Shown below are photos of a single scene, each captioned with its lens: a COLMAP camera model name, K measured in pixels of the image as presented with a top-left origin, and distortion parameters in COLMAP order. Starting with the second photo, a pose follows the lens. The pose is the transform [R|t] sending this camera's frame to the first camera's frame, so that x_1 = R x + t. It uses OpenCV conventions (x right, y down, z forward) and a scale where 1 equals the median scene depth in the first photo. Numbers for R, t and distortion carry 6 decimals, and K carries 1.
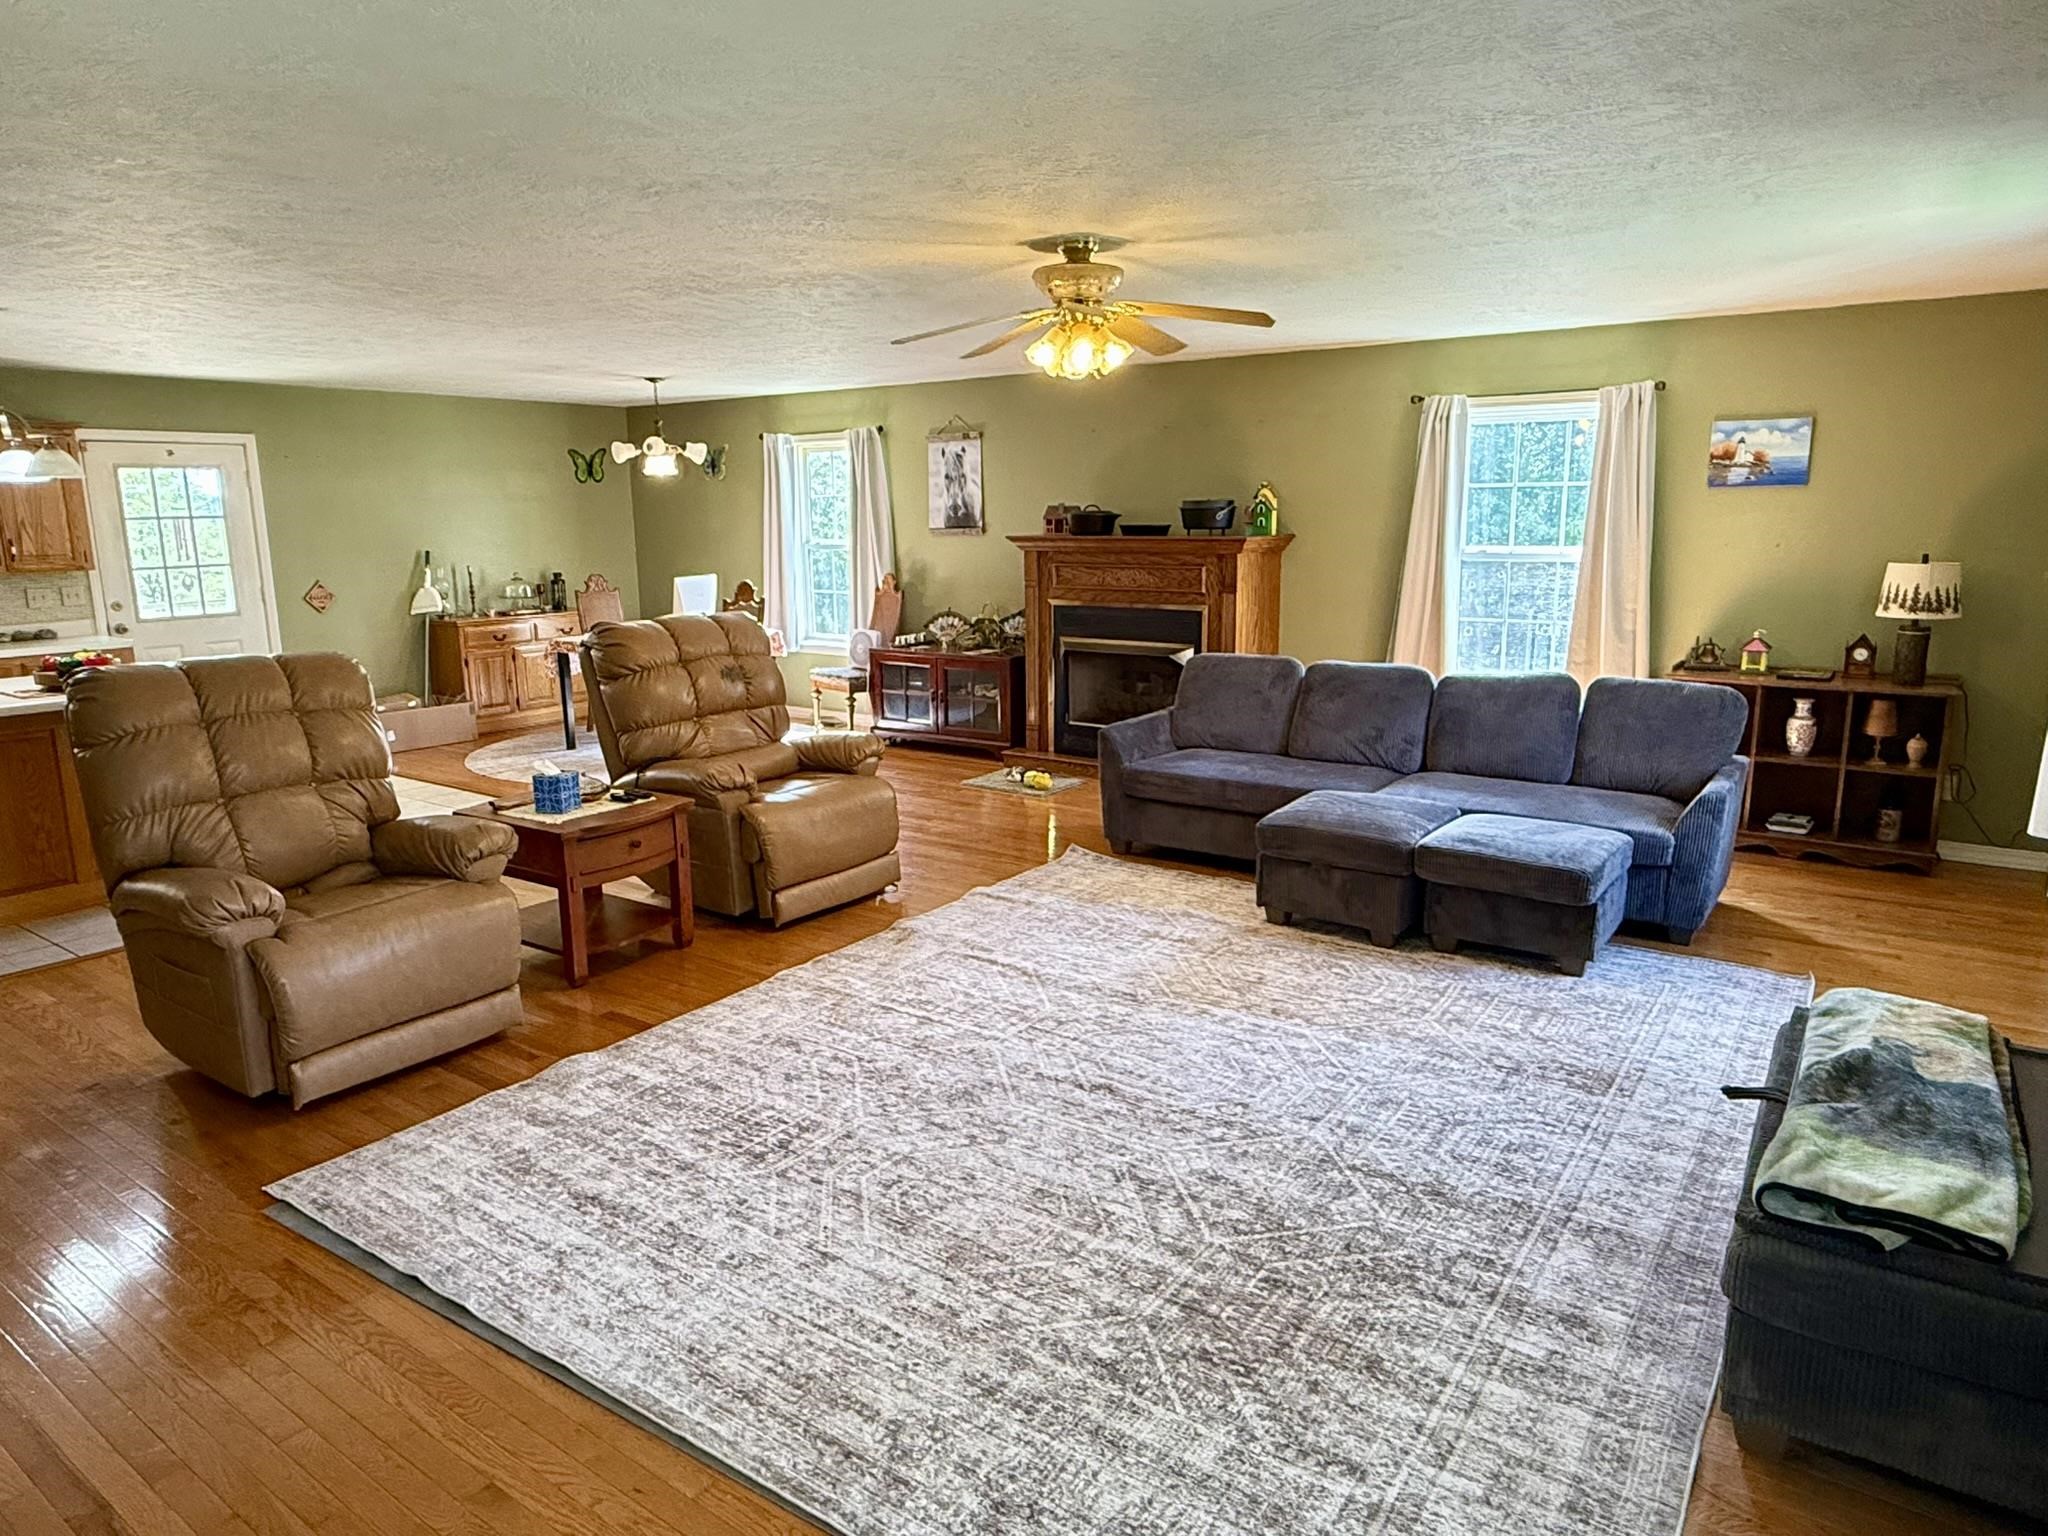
lens RADIAL K [[1305.4, 0, 1022.5], [0, 1305.4, 774.1], [0, 0, 1]] dist [0.000731, 0.000239]
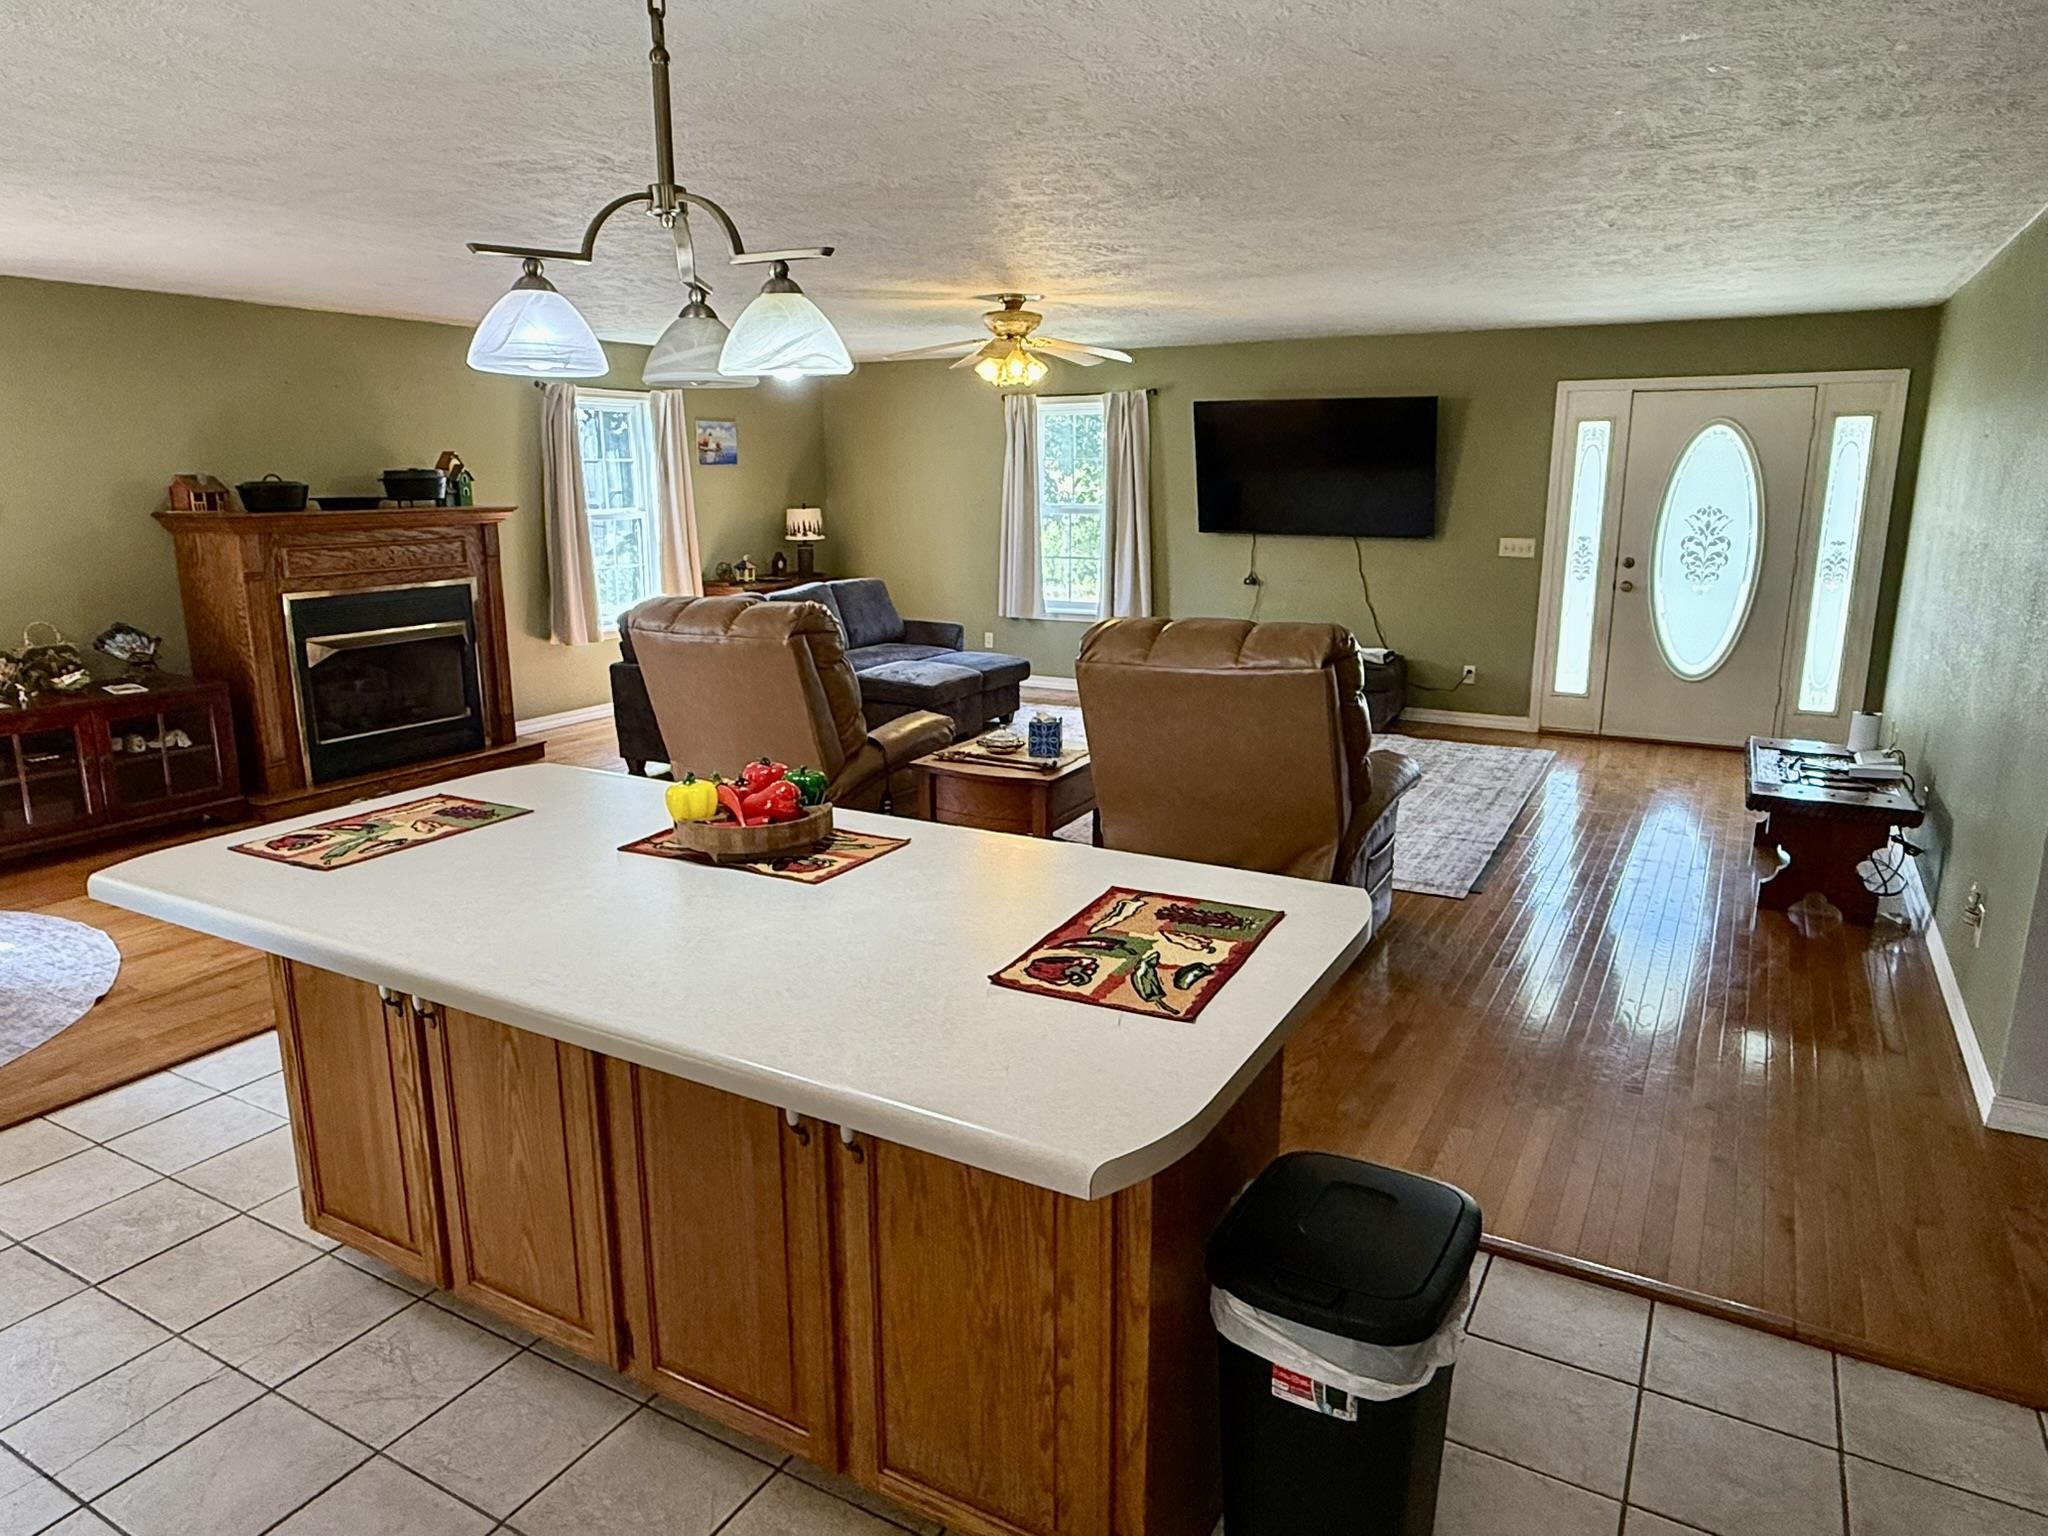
lens RADIAL K [[1305.4, 0, 1021.0], [0, 1305.4, 766.3], [0, 0, 1]] dist [0.000731, 0.000239]
pose [[-0.127971, -0.211321, 0.969003, -1.067395], [0.201690, 0.951075, 0.234048, -0.168604], [-0.971053, 0.225390, -0.079088, 0.849860]]
